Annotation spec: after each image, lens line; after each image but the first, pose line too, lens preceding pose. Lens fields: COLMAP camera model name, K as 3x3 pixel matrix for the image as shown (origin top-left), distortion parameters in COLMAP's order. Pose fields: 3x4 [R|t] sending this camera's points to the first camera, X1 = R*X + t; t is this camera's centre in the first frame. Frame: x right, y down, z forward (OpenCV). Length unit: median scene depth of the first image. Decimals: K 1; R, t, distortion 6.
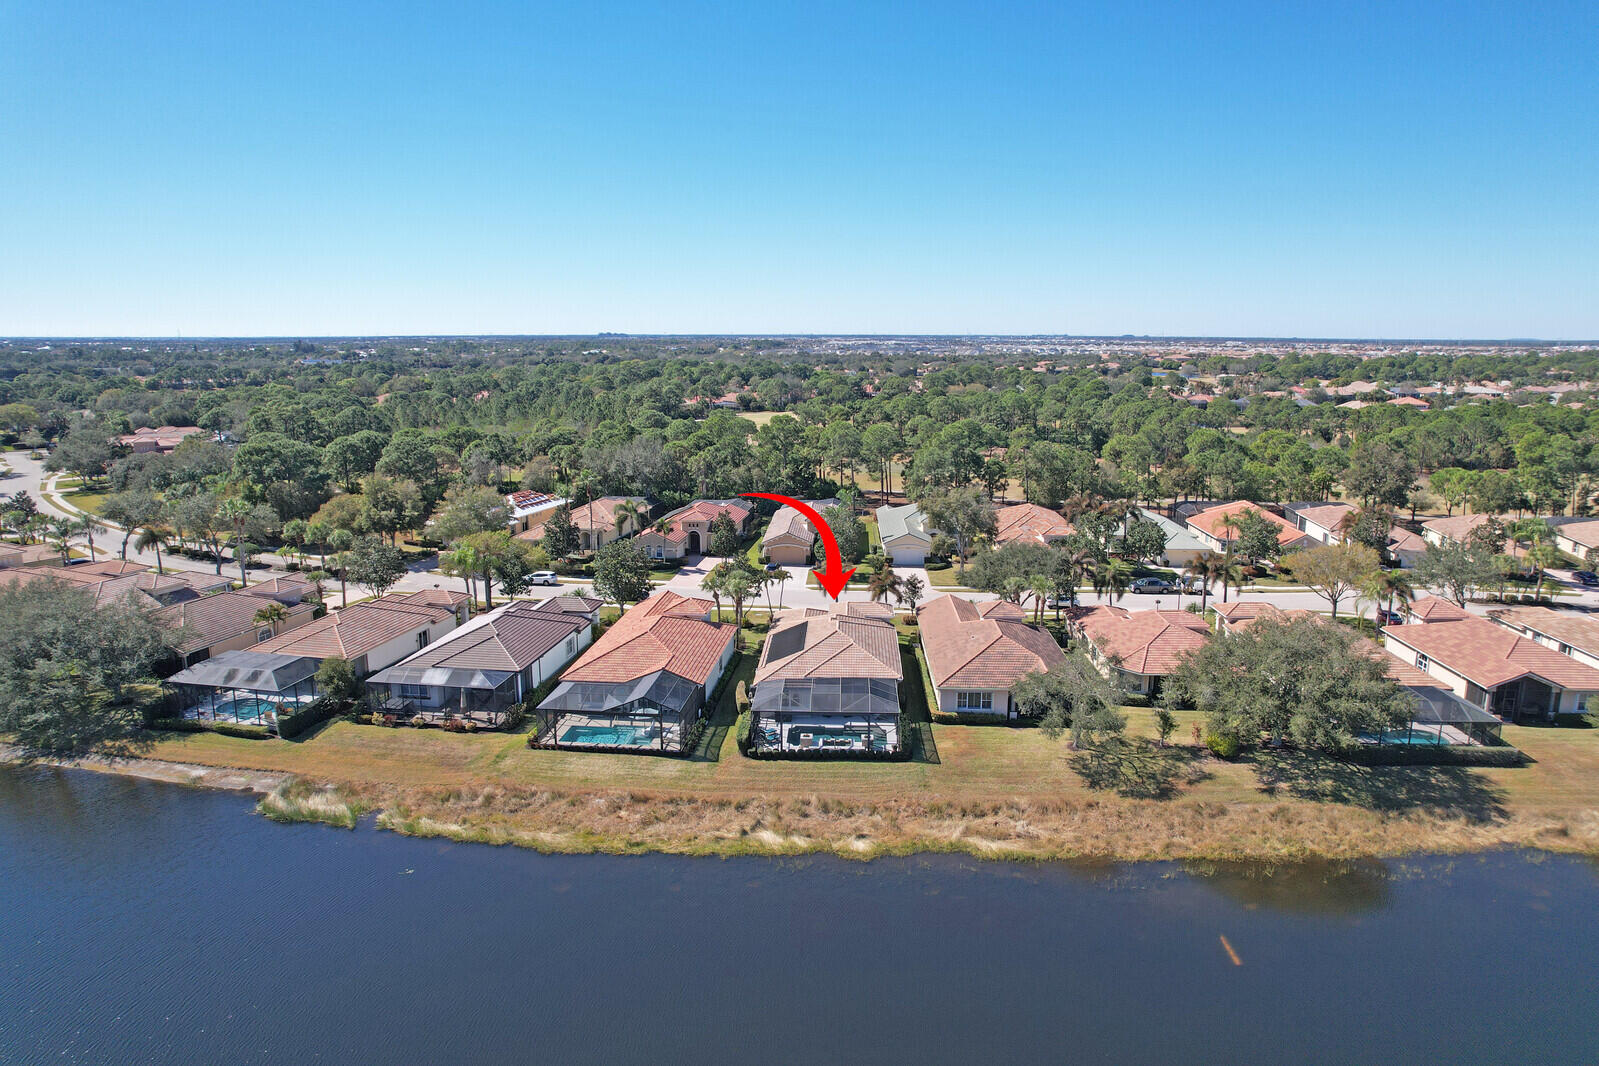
lens RADIAL K [[1004.6, 0, 799.5], [0, 1004.6, 533.0], [0, 0, 1]] dist [-0.035141, 0.002054]
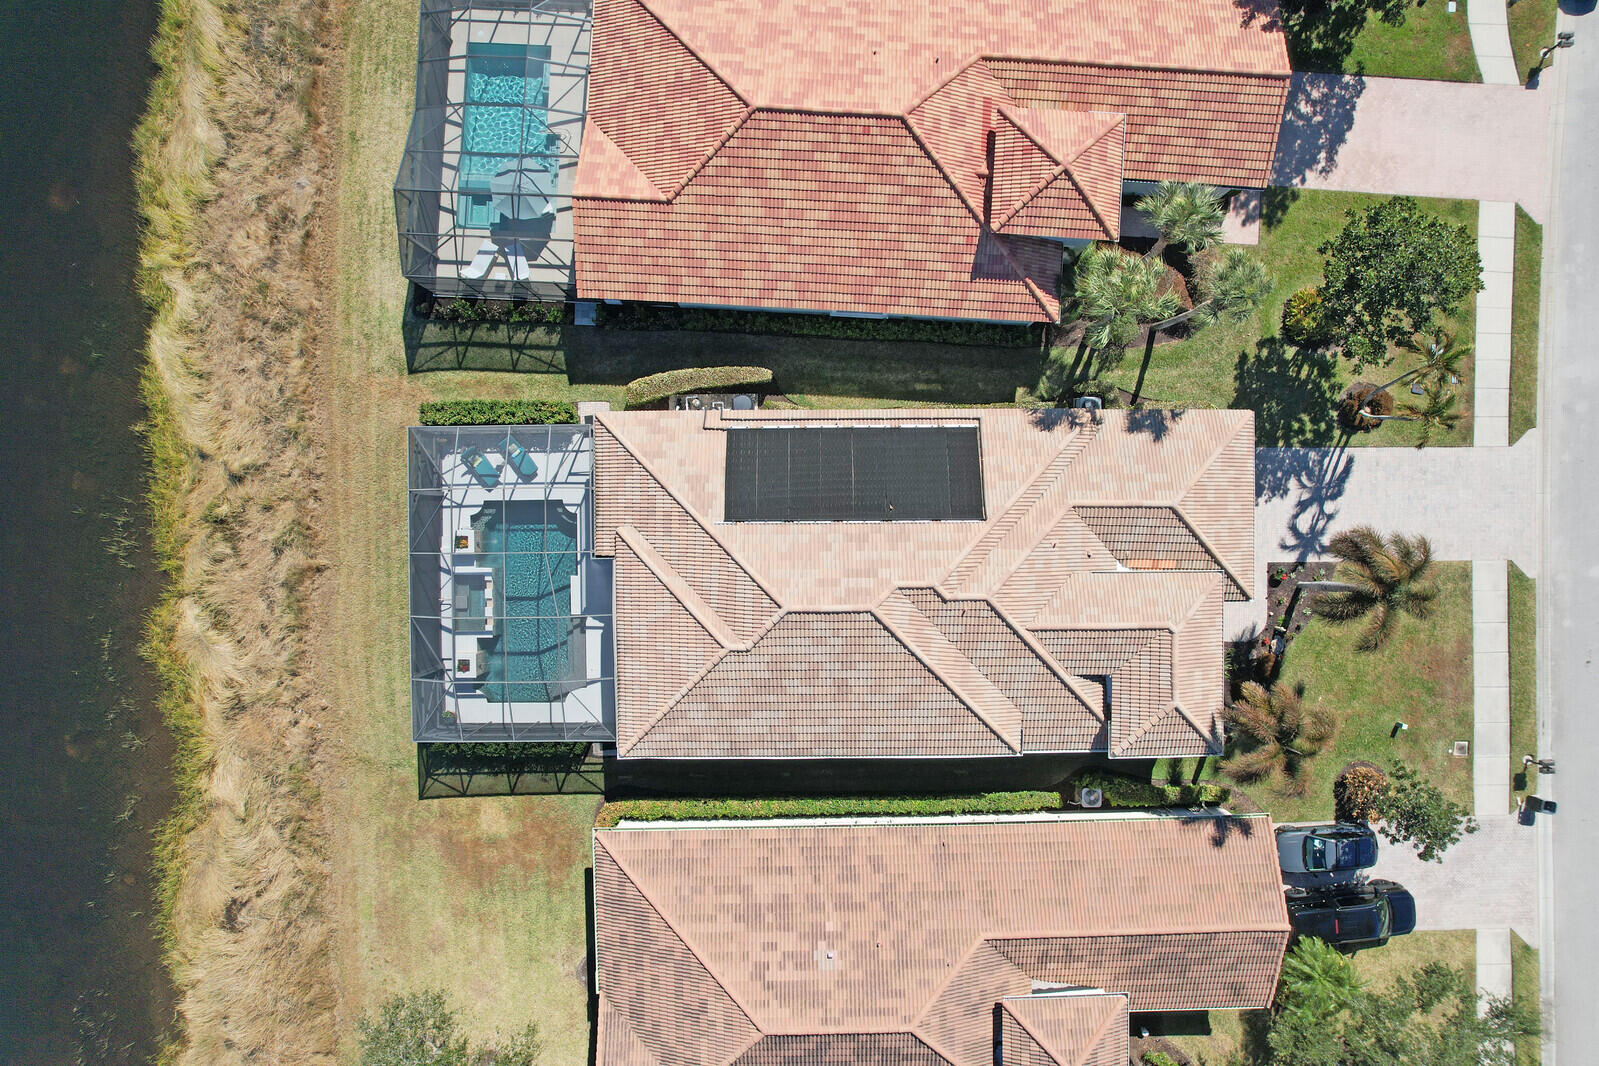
lens RADIAL K [[1004.6, 0, 799.5], [0, 1004.6, 533.0], [0, 0, 1]] dist [-0.035141, 0.002054]
pose [[0.060524, 0.998143, 0.006831, 0.010454], [-0.192345, 0.004947, 0.981315, -0.338151], [0.979459, -0.060707, 0.192287, 1.167265]]
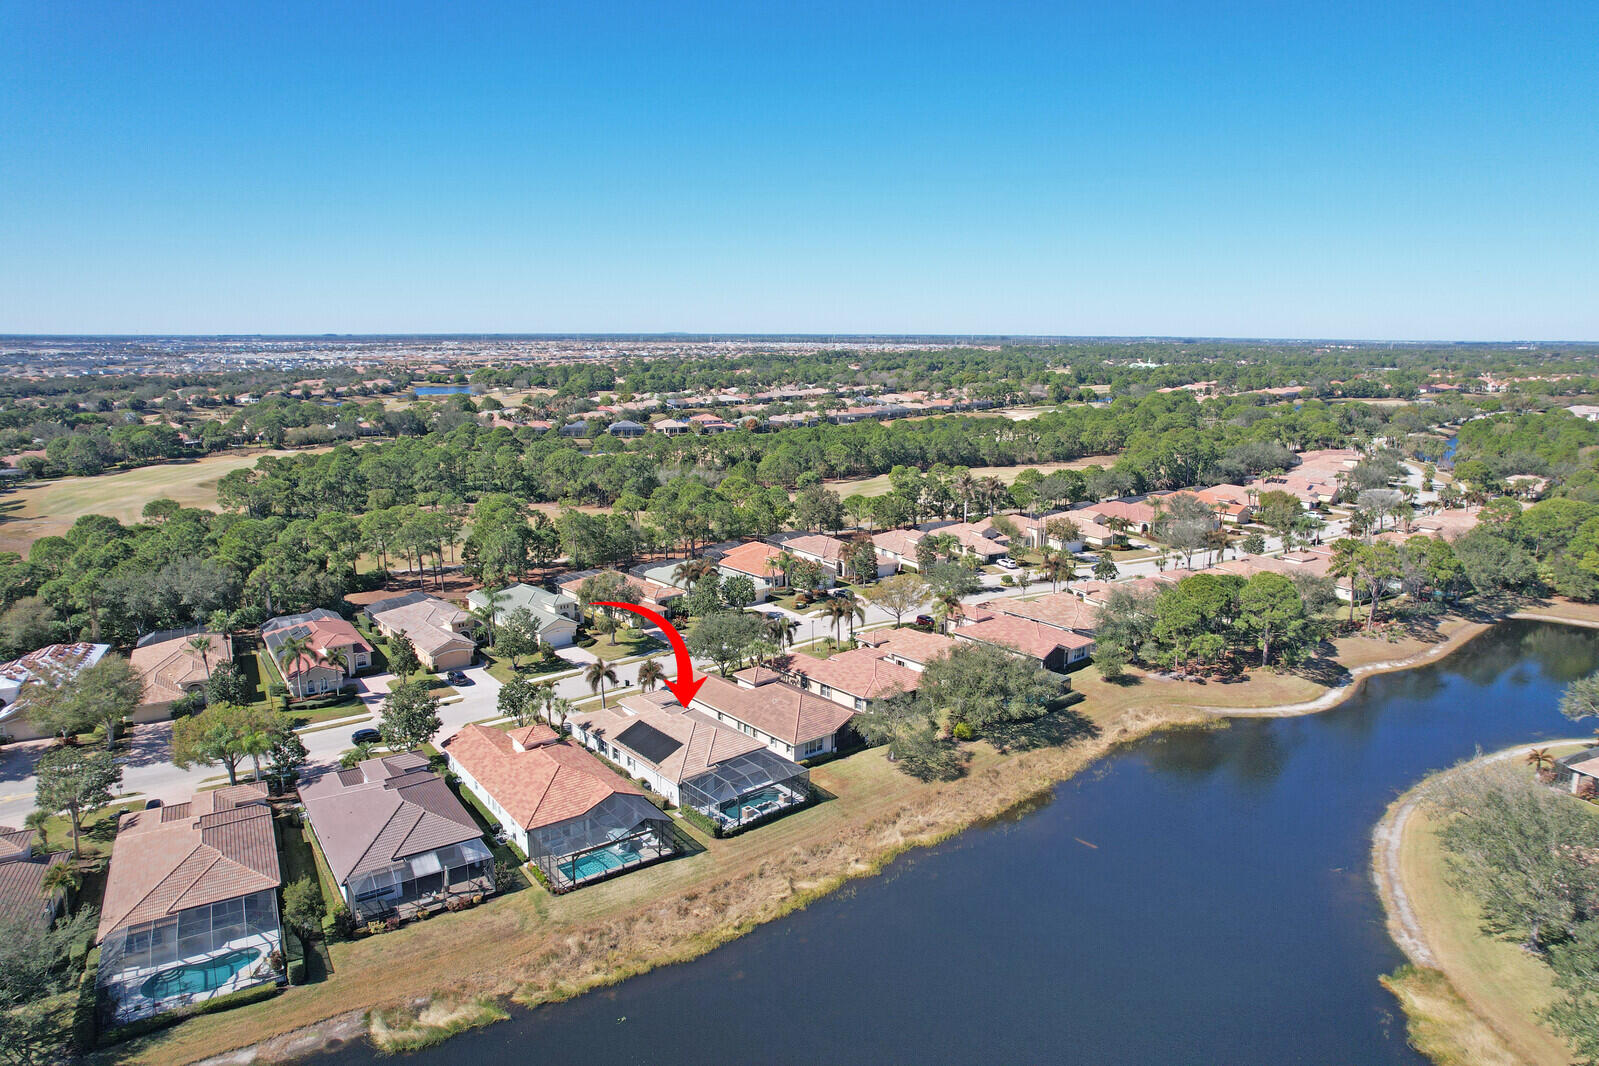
lens RADIAL K [[1018.0, 0, 799.5], [0, 1018.0, 533.0], [0, 0, 1]] dist [-0.064300, 0.060511]
pose [[0.737157, -0.129661, 0.663165, -0.830655], [0.128834, 0.990383, 0.050429, -0.223364], [-0.663326, 0.048264, 0.746773, -0.034143]]
